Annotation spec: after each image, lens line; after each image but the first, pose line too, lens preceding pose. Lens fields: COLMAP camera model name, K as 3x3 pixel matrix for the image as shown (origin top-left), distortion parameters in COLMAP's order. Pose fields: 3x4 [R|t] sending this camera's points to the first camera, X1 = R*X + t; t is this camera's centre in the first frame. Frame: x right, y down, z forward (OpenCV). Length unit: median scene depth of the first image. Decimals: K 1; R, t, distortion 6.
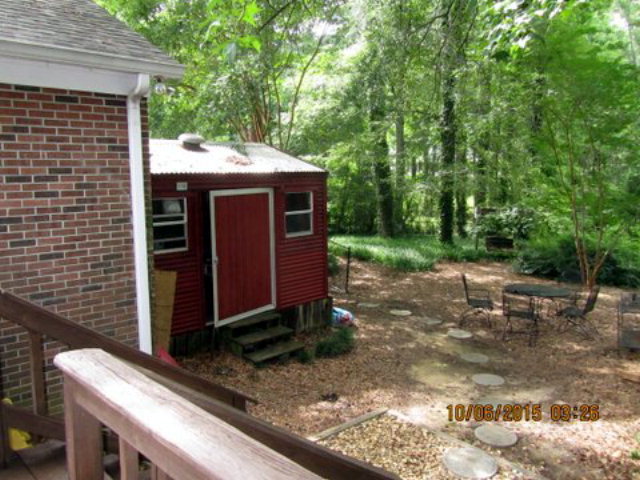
lens RADIAL K [[545.0, 0, 320.0], [0, 545.0, 240.0], [0, 0, 1]] dist [-0.036959, -0.005874]
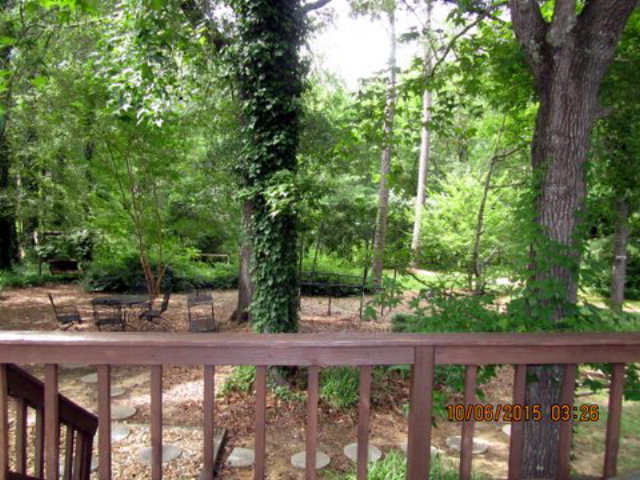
lens RADIAL K [[545.0, 0, 320.0], [0, 545.0, 240.0], [0, 0, 1]] dist [-0.036959, -0.005874]
pose [[0.694433, -0.041190, 0.718378, -0.087295], [0.072539, 0.997282, -0.012939, 0.006794], [-0.715892, 0.061096, 0.695533, -0.083110]]
